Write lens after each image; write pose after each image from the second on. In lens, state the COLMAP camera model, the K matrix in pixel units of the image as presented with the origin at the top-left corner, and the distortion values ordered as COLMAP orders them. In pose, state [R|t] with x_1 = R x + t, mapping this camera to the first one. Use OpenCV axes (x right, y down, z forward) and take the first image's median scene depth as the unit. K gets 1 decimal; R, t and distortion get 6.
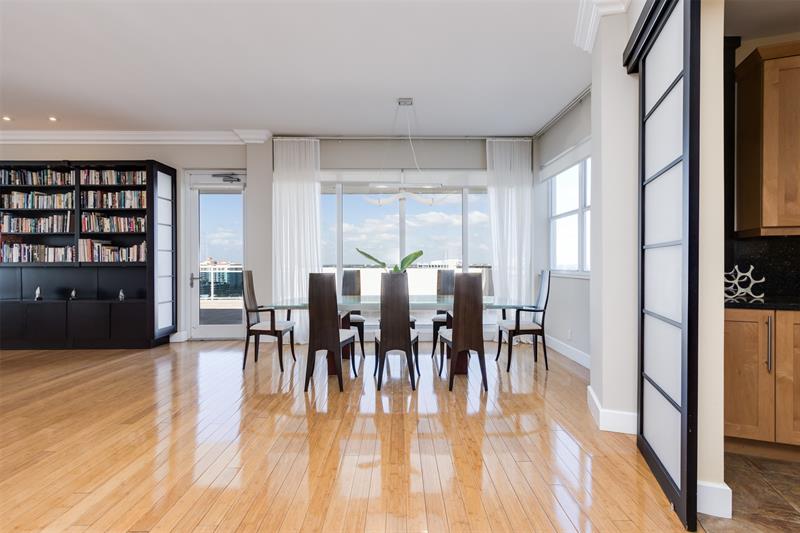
lens RADIAL K [[380.4, 0, 400.0], [0, 380.4, 266.5], [0, 0, 1]] dist [0.022530, -0.000084]
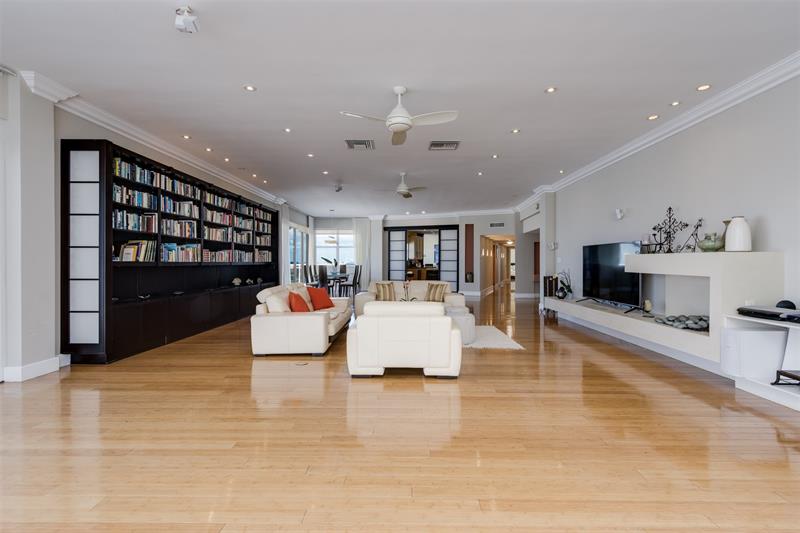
lens RADIAL K [[366.3, 0, 400.0], [0, 366.3, 266.5], [0, 0, 1]] dist [-0.000237, -0.000268]
pose [[0.024655, -0.006032, 0.999678, -2.313030], [0.008323, 0.999948, 0.005829, 0.003744], [-0.999661, 0.008177, 0.024704, 0.308992]]
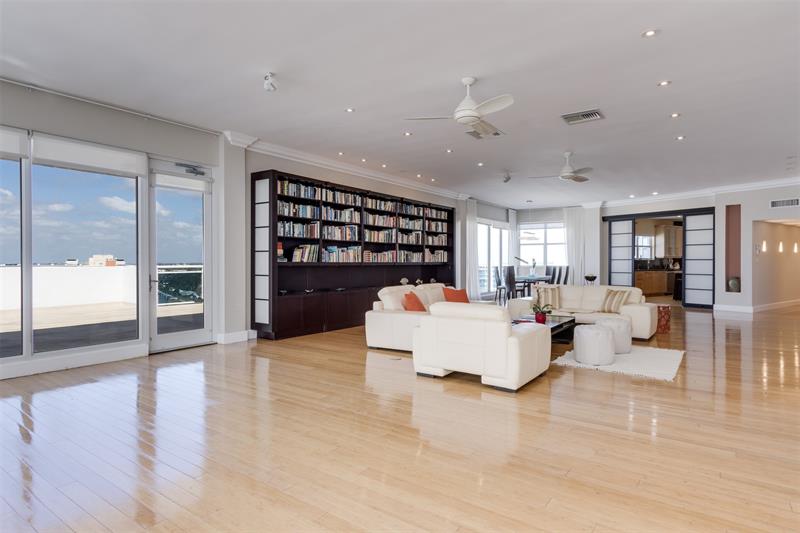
lens RADIAL K [[441.1, 0, 400.0], [0, 441.1, 266.5], [0, 0, 1]] dist [-0.000501, -0.000038]
pose [[0.591486, -0.002880, 0.806310, -2.331324], [0.005797, 0.999983, -0.000681, 0.007490], [-0.806294, 0.005077, 0.591493, -0.046667]]
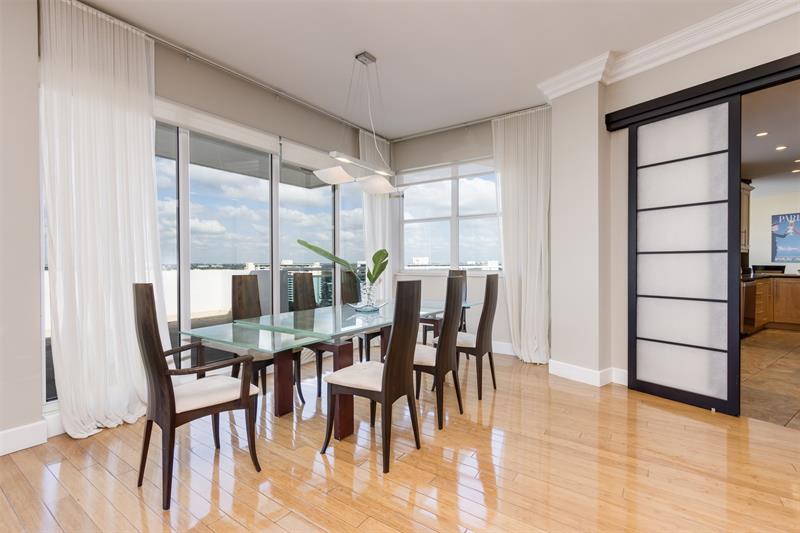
lens RADIAL K [[366.3, 0, 400.0], [0, 366.3, 266.5], [0, 0, 1]] dist [-0.000237, -0.000268]
pose [[0.573792, -0.006748, 0.818973, -0.453348], [0.004809, 0.999977, 0.004870, -0.005473], [-0.818987, 0.001144, 0.573811, 0.414665]]
